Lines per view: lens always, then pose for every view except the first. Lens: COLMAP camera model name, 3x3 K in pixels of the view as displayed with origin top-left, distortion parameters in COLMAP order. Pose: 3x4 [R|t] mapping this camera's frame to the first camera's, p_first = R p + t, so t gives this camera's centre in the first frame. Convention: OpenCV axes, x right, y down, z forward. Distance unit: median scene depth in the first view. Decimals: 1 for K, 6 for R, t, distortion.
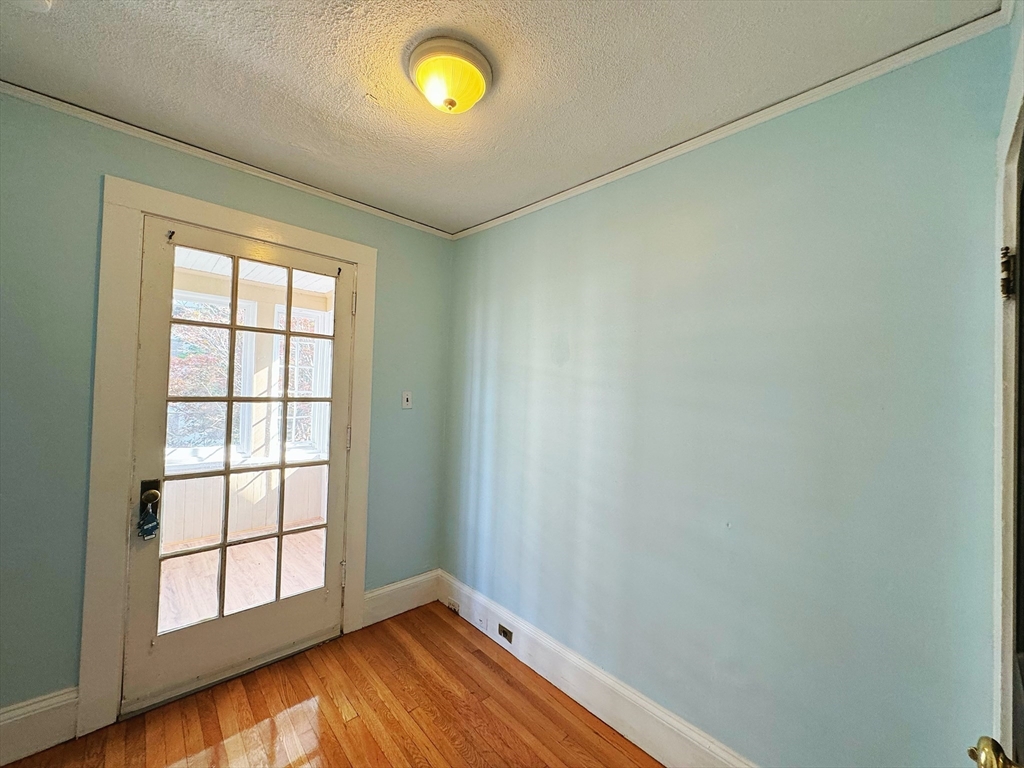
lens RADIAL K [[409.2, 0, 512.0], [0, 409.2, 384.0], [0, 0, 1]] dist [-0.002238, 0.000350]
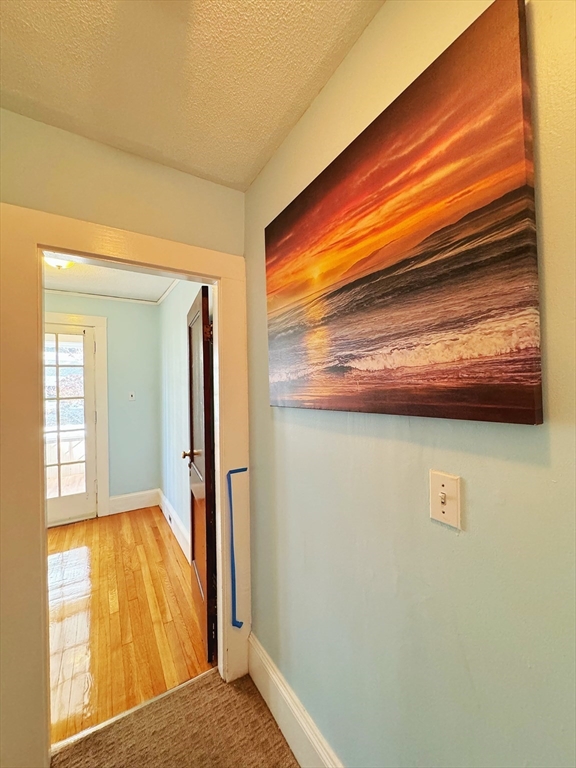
lens RADIAL K [[306.9, 0, 288.0], [0, 306.9, 384.0], [0, 0, 1]] dist [-0.002238, 0.000350]
pose [[0.978443, -0.055506, -0.198918, 0.844643], [0.058405, 0.998255, 0.008731, 0.017416], [0.198086, -0.020161, 0.979977, -0.257228]]
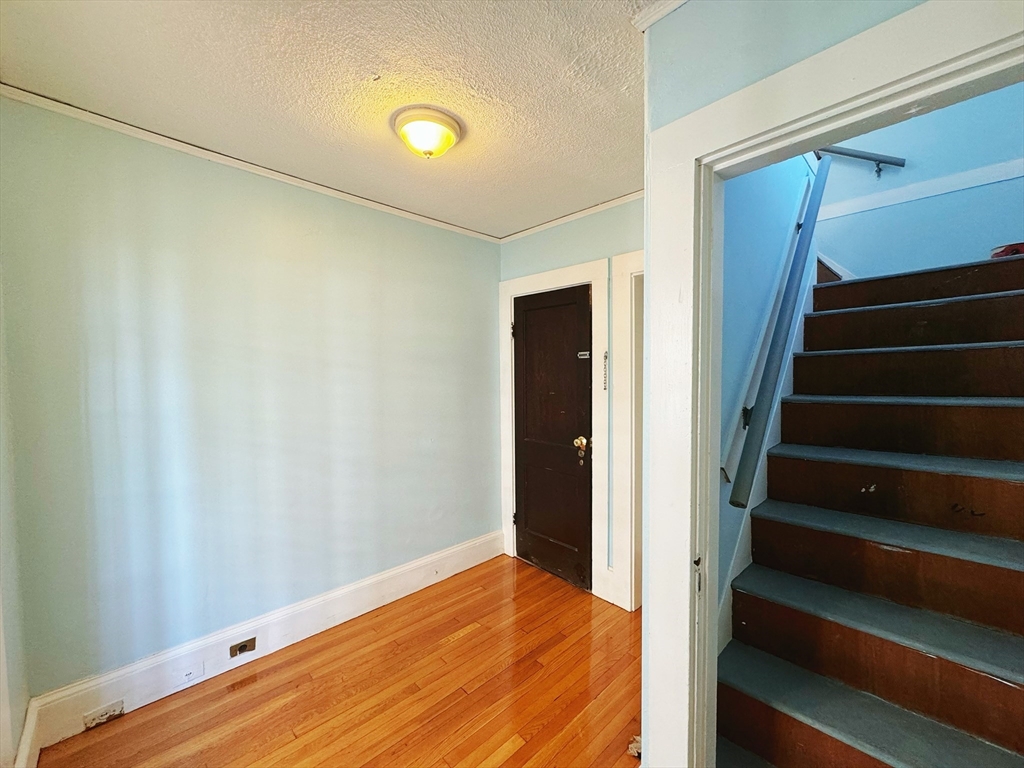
lens RADIAL K [[409.2, 0, 512.0], [0, 409.2, 384.0], [0, 0, 1]] dist [-0.002238, 0.000350]
pose [[-0.009148, -0.071580, 0.997393, -0.892793], [-0.010306, 0.997388, 0.071485, -0.033817], [-0.999905, -0.009625, -0.009862, 0.441615]]
